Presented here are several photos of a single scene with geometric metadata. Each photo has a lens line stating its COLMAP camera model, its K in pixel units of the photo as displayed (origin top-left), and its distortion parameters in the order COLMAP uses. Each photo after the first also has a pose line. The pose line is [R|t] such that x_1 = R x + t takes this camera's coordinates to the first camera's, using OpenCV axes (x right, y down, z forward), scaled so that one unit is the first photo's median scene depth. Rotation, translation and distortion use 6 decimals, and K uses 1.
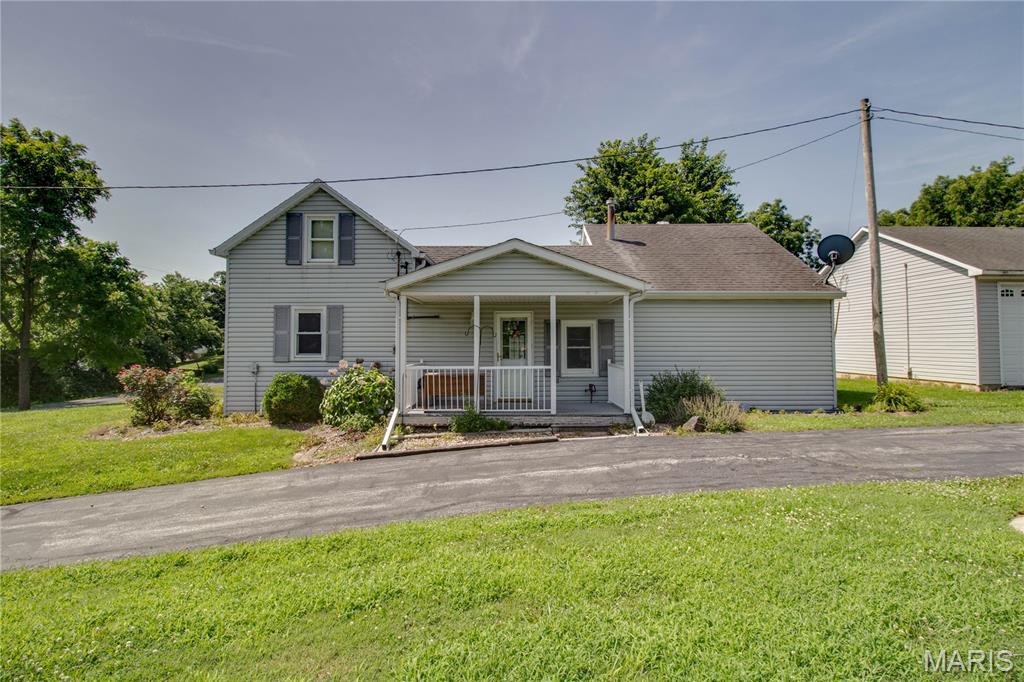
lens RADIAL K [[484.4, 0, 507.6], [0, 484.4, 338.1], [0, 0, 1]] dist [-0.019805, -0.000757]
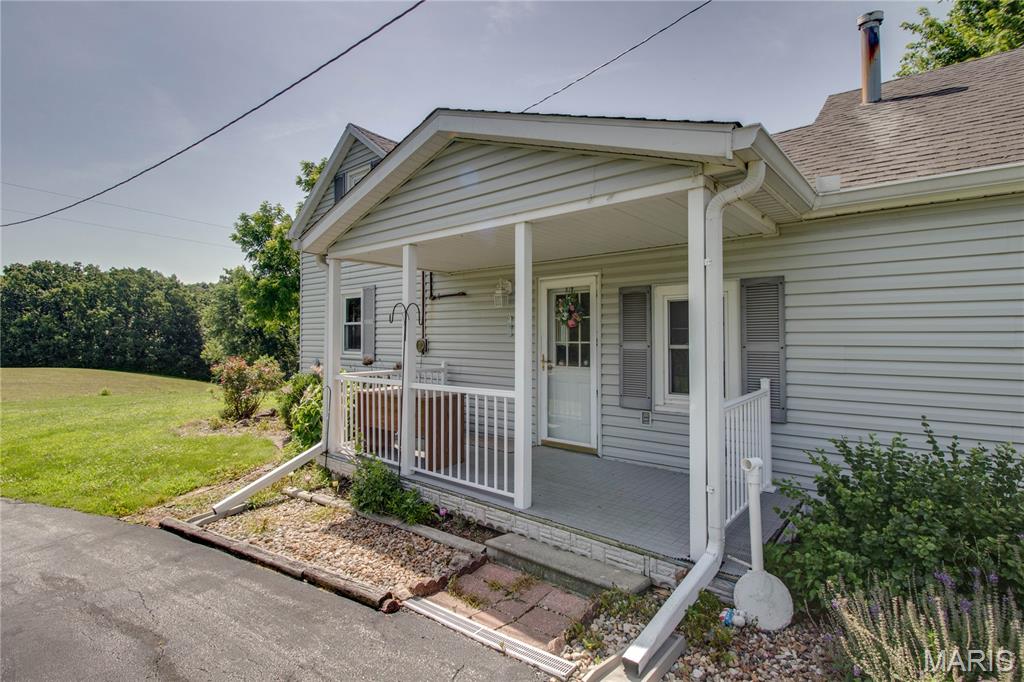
lens RADIAL K [[484.4, 0, 513.4], [0, 484.4, 330.6], [0, 0, 1]] dist [-0.019805, -0.000757]
pose [[0.774404, -0.007144, -0.632651, 0.292437], [0.008119, 0.999966, -0.001354, 0.004163], [0.632640, -0.004088, 0.774436, 0.558176]]
